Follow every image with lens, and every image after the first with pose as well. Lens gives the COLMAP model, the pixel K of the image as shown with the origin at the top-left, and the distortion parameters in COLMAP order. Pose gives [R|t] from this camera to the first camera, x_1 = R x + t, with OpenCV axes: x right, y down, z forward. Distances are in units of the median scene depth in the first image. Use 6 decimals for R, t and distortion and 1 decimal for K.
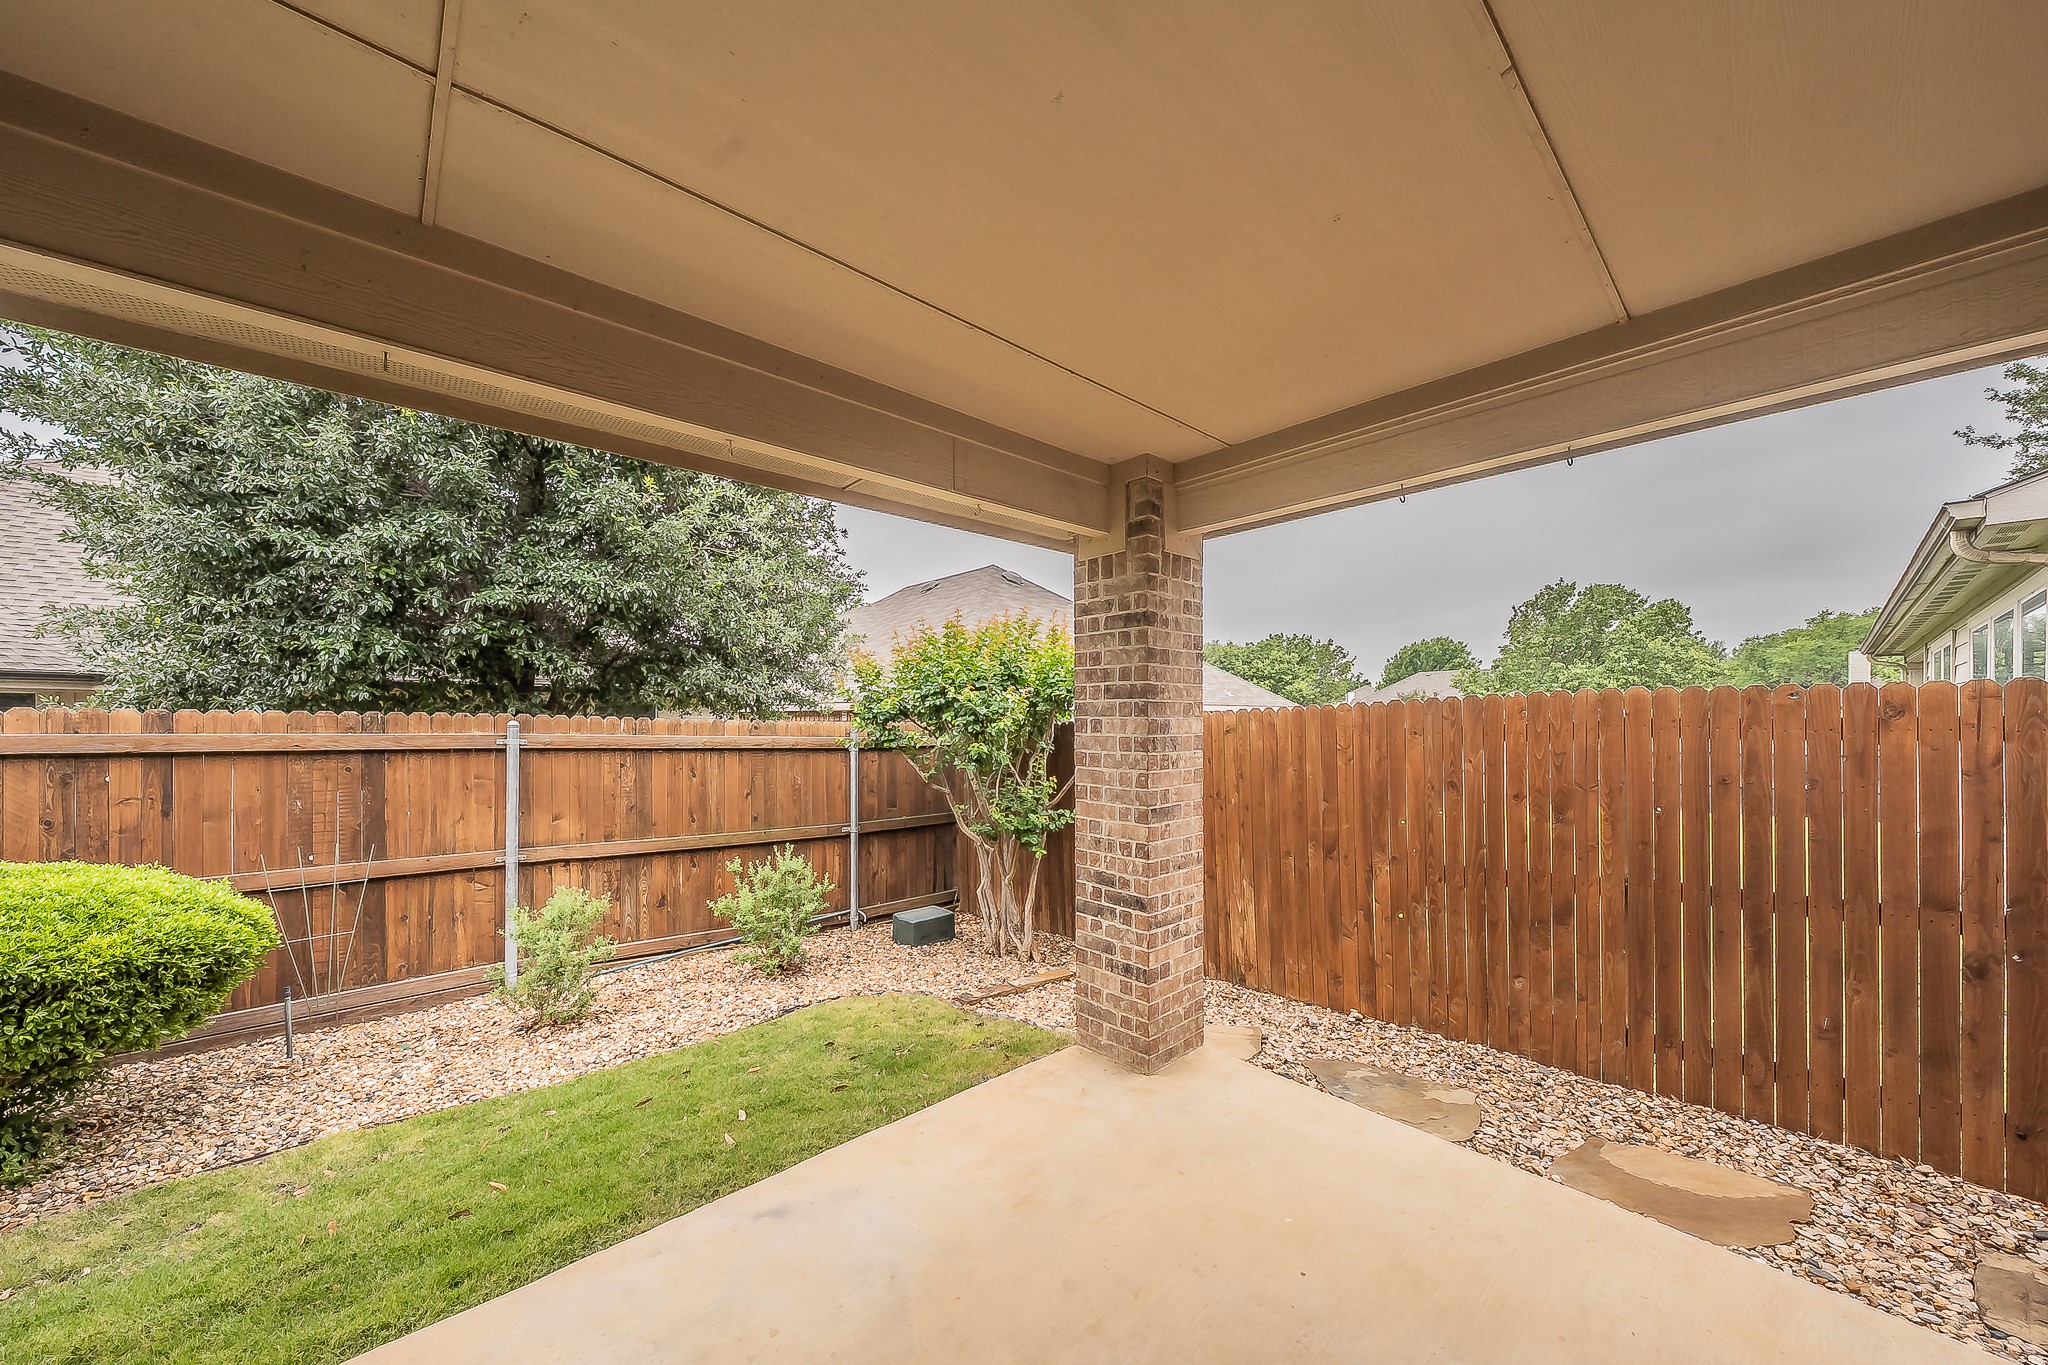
lens RADIAL K [[708.6, 0, 1037.4], [0, 708.6, 722.2], [0, 0, 1]] dist [0.000371, 0.000292]
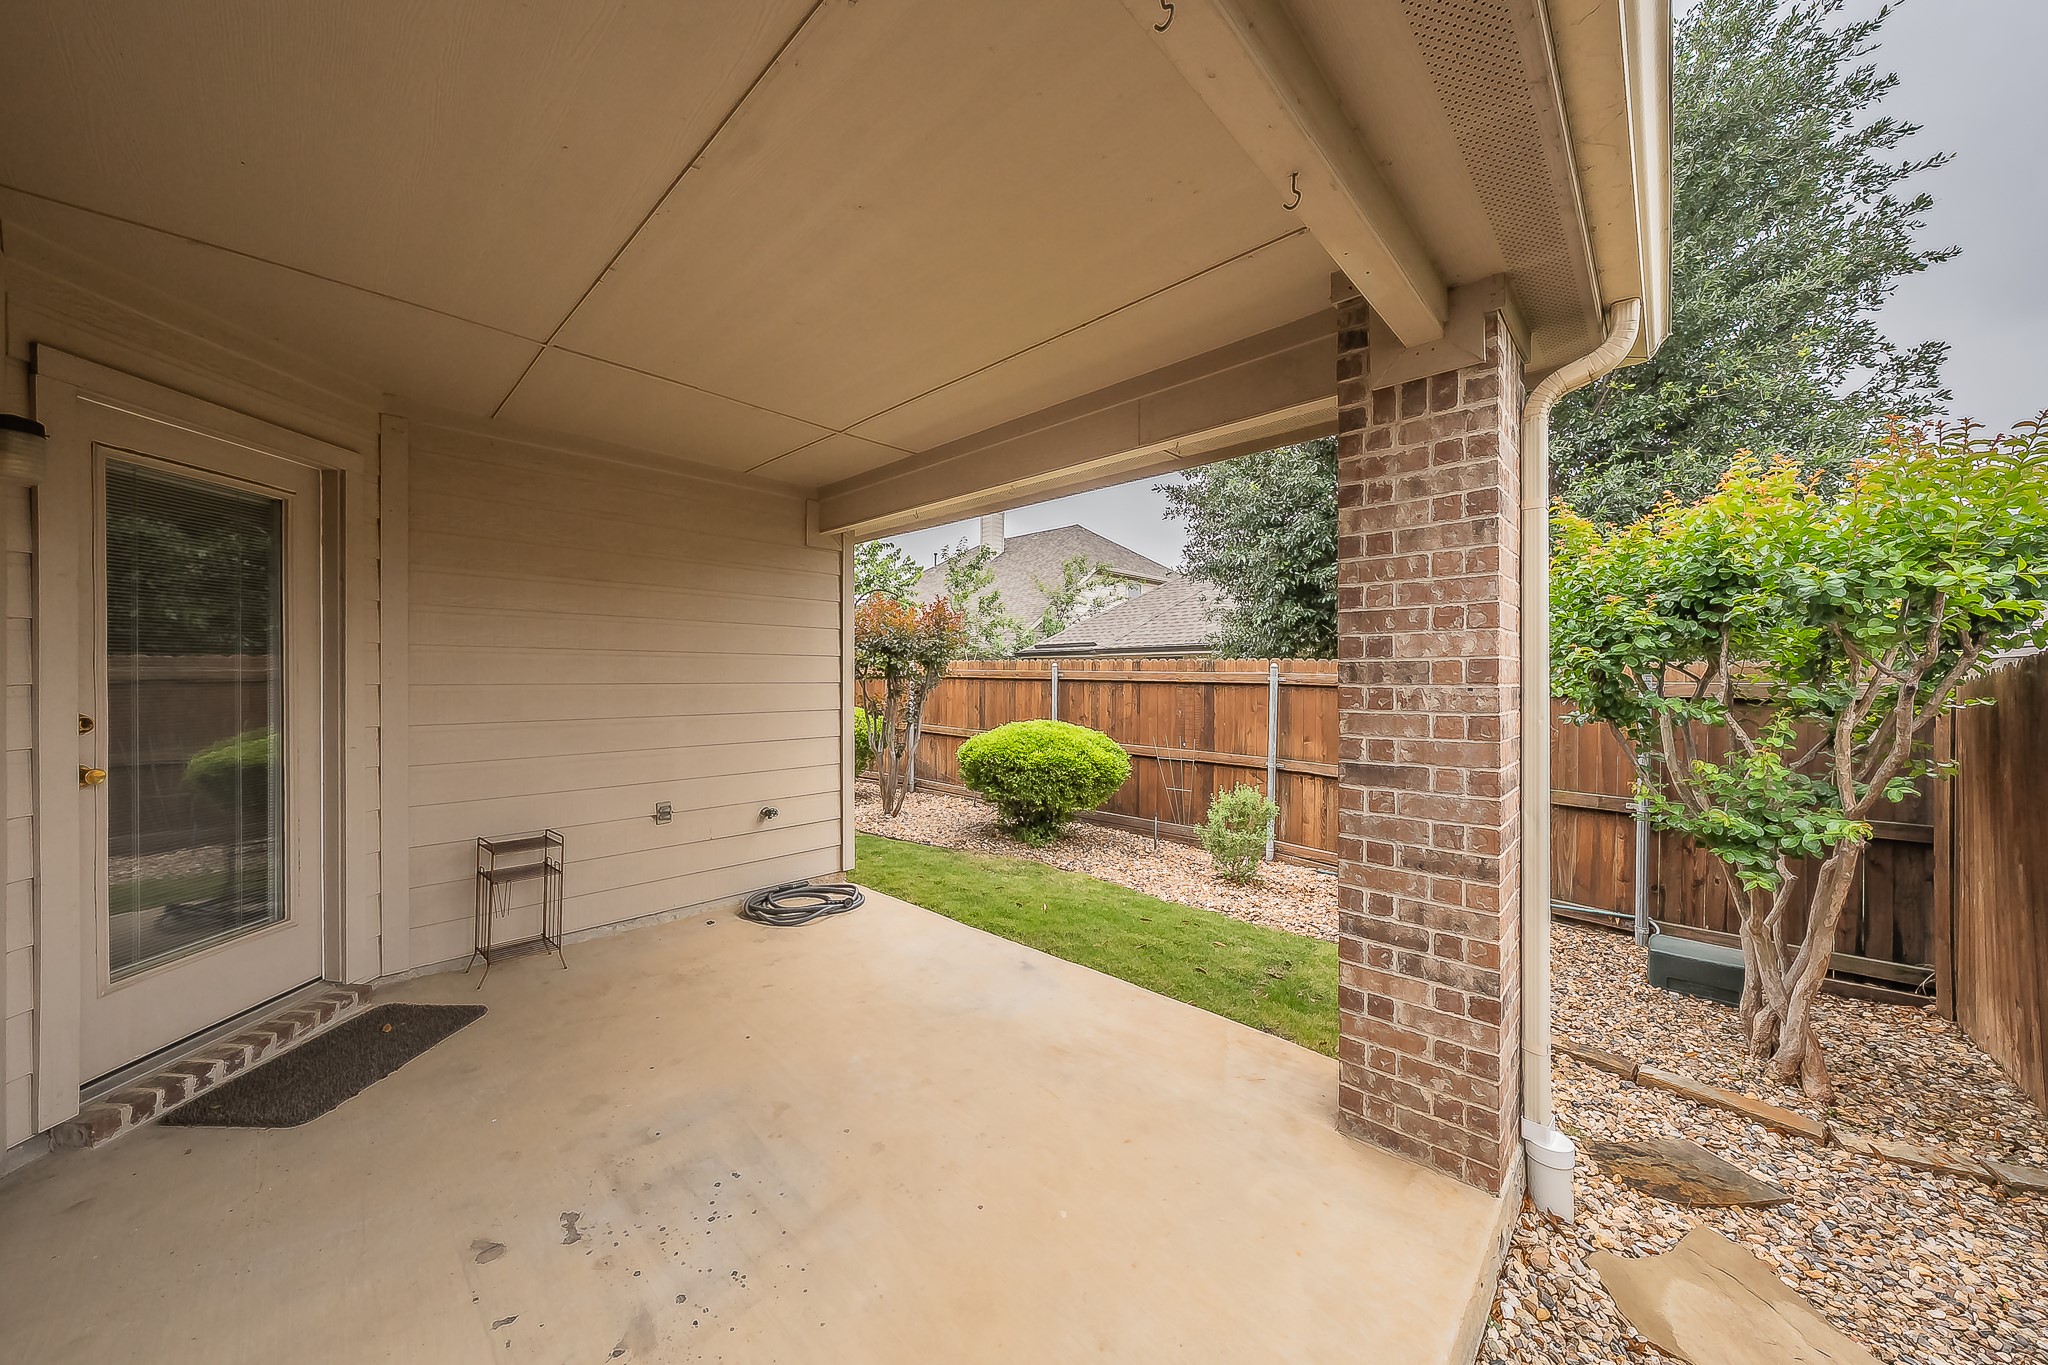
lens RADIAL K [[708.6, 0, 1021.7], [0, 708.6, 675.4], [0, 0, 1]] dist [0.000371, 0.000292]
pose [[0.071592, -0.000658, -0.997434, 0.746842], [-0.003048, 0.999995, -0.000879, 0.031593], [0.997429, 0.003103, 0.071590, 0.546552]]
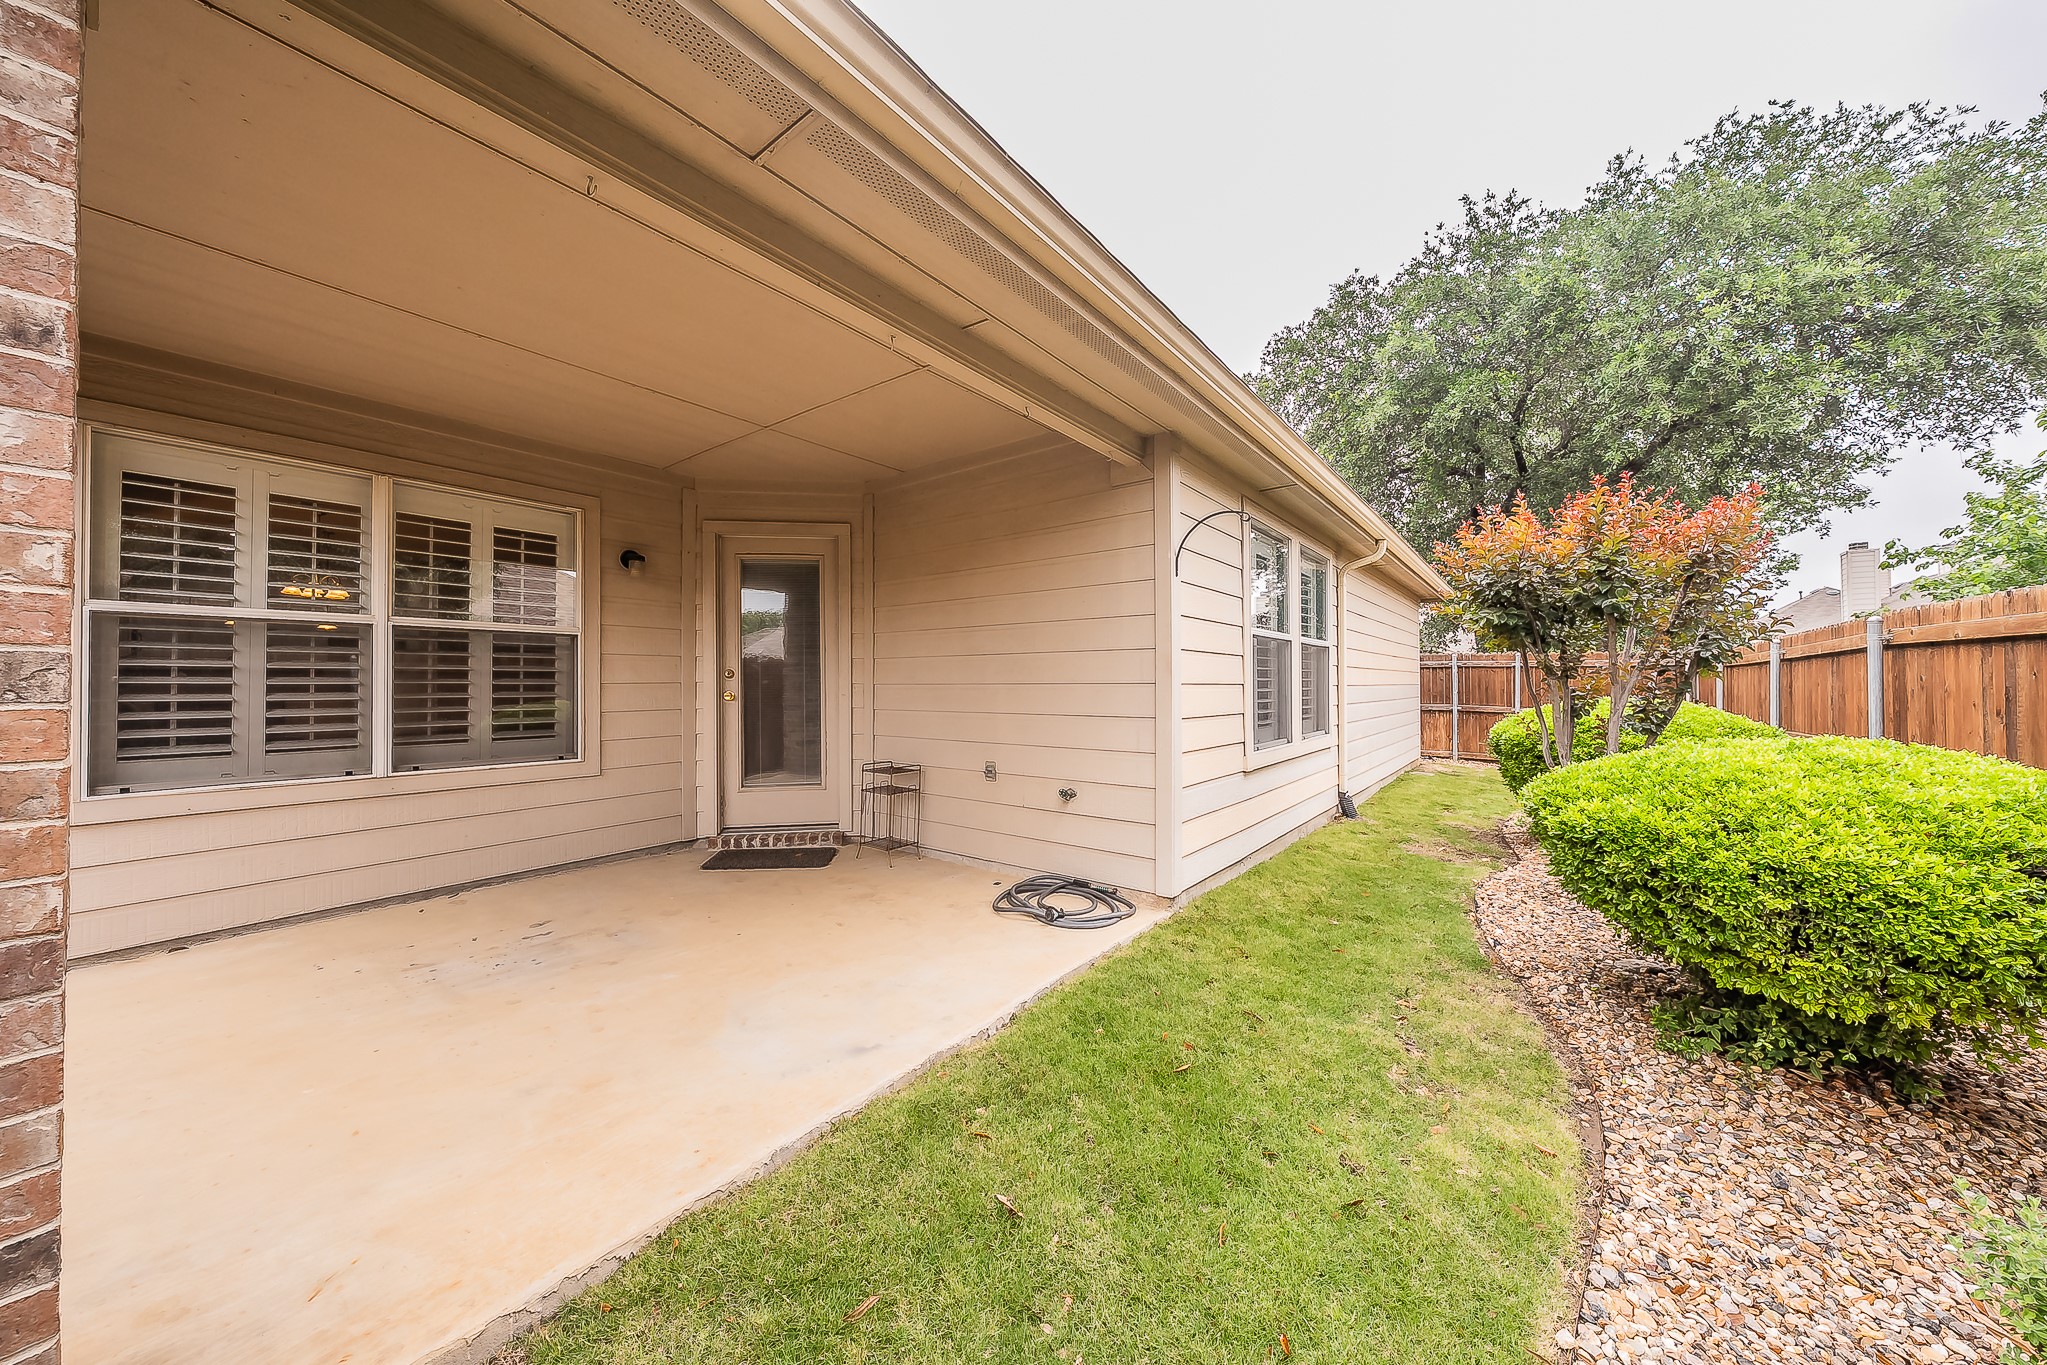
lens RADIAL K [[708.2, 0, 1022.3], [0, 708.2, 676.8], [0, 0, 1]] dist [0.000371, 0.000292]
pose [[-0.987100, 0.001454, -0.160096, -0.273734], [0.002581, 0.999973, -0.006828, 0.094238], [0.160082, -0.007153, -0.987078, 1.296405]]
